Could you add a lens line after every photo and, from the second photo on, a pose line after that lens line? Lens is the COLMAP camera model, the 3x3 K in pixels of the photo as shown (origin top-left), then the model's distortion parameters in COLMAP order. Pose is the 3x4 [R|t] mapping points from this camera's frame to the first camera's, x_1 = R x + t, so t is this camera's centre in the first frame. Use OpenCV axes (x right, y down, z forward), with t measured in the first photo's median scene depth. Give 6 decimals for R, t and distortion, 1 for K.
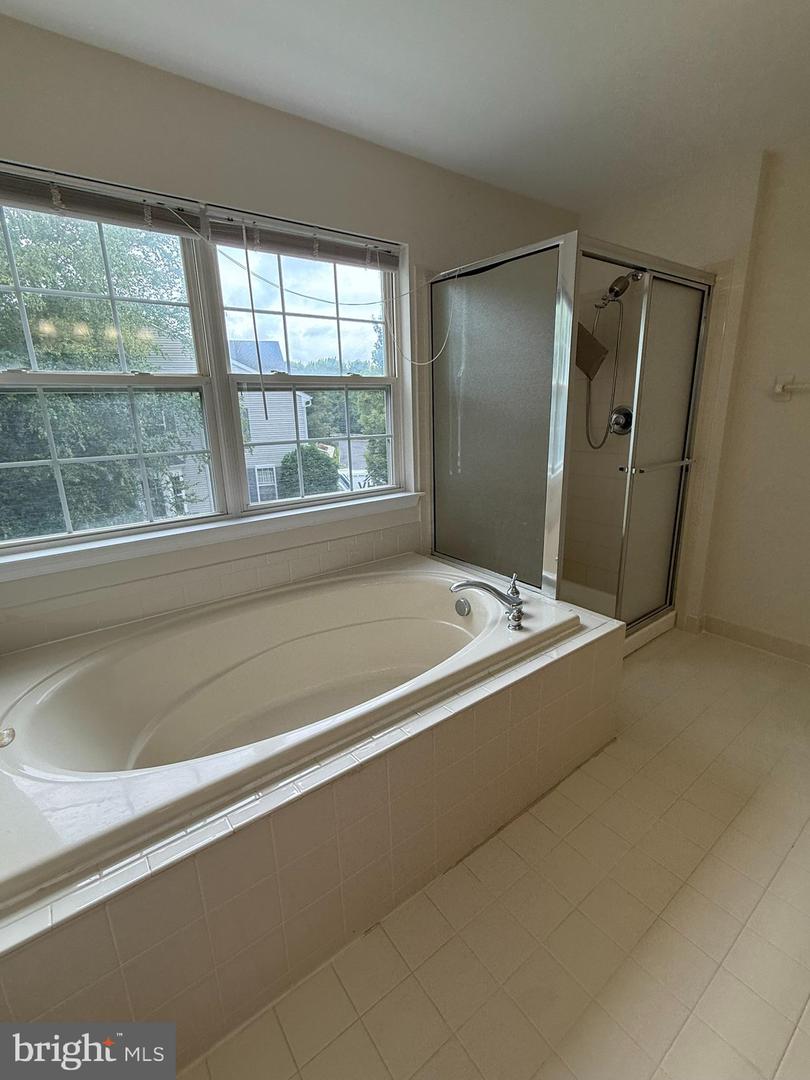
lens RADIAL K [[479.6, 0, 405.0], [0, 479.6, 540.0], [0, 0, 1]] dist [0.000684, 0.000231]
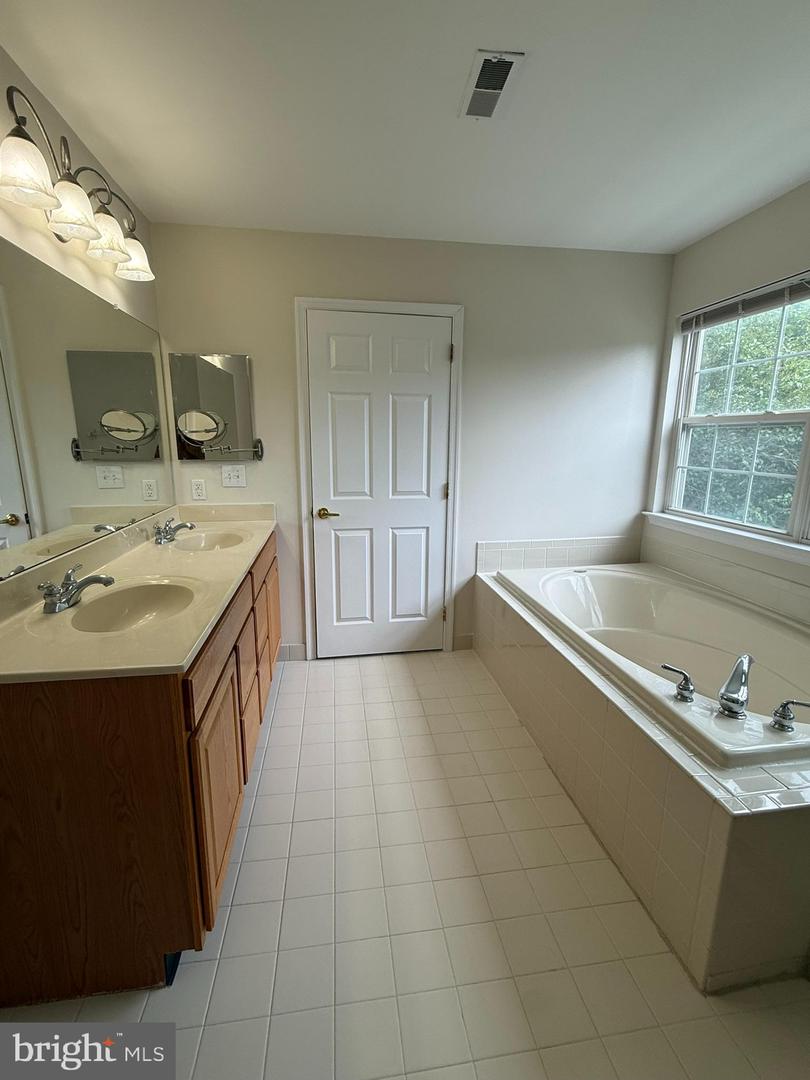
lens RADIAL K [[479.6, 0, 405.0], [0, 479.6, 540.0], [0, 0, 1]] dist [0.000684, 0.000231]
pose [[-0.481752, 0.204356, -0.852147, 1.077746], [-0.221166, 0.912594, 0.343885, -0.247139], [0.847939, 0.354133, -0.394447, 0.761032]]
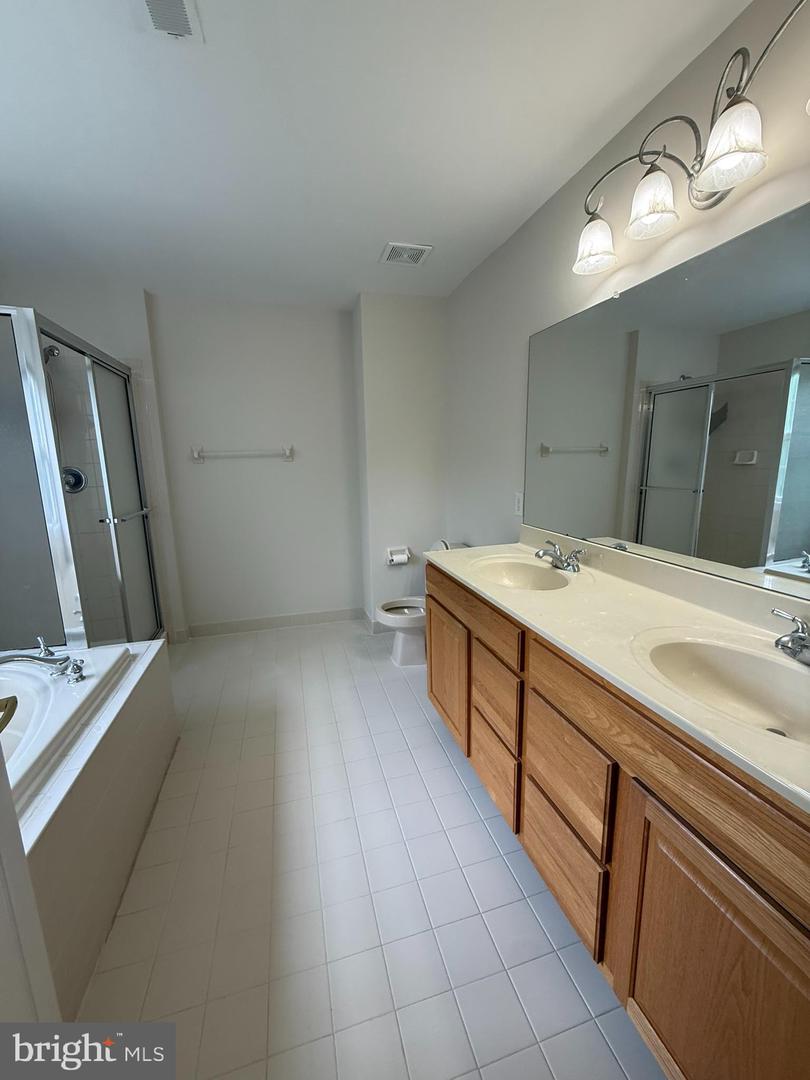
lens RADIAL K [[429.8, 0, 405.0], [0, 429.8, 540.0], [0, 0, 1]] dist [-0.001001, -0.000259]
pose [[0.364122, -0.154563, 0.918436, -0.281735], [0.253543, 0.965339, 0.061937, 0.016476], [-0.896176, 0.210311, 0.390689, -0.027874]]
